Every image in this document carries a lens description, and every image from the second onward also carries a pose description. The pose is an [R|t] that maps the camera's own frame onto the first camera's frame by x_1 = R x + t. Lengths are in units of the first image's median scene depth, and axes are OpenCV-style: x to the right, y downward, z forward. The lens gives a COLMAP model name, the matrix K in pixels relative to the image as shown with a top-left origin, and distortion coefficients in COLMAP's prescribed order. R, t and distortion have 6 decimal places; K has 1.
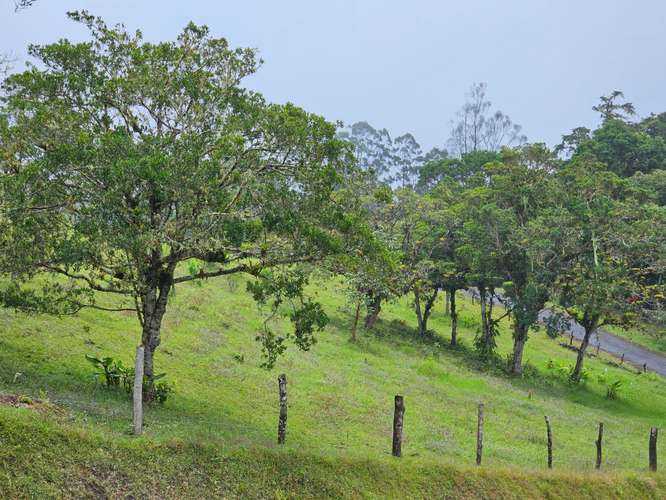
lens RADIAL K [[1314.2, 0, 333.0], [0, 1314.2, 250.0], [0, 0, 1]] dist [-0.012469, 0.778943]
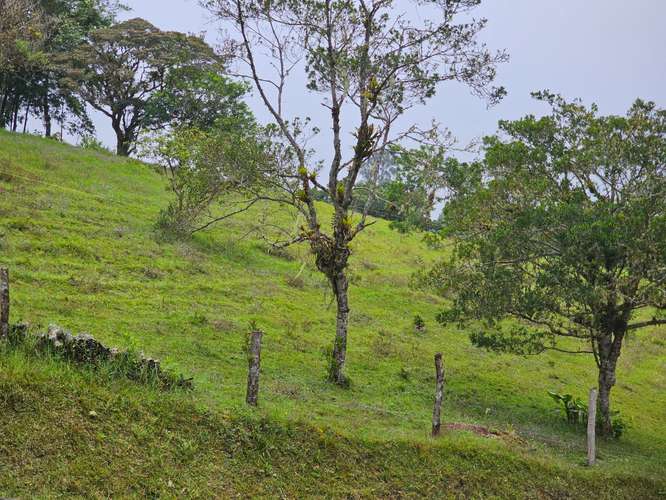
lens RADIAL K [[1314.2, 0, 333.0], [0, 1314.2, 250.0], [0, 0, 1]] dist [-0.012469, 0.778943]
pose [[0.937314, -0.003627, -0.348467, 0.032922], [-0.002649, 0.999843, -0.017530, -0.021667], [0.348476, 0.017354, 0.937157, -0.123007]]
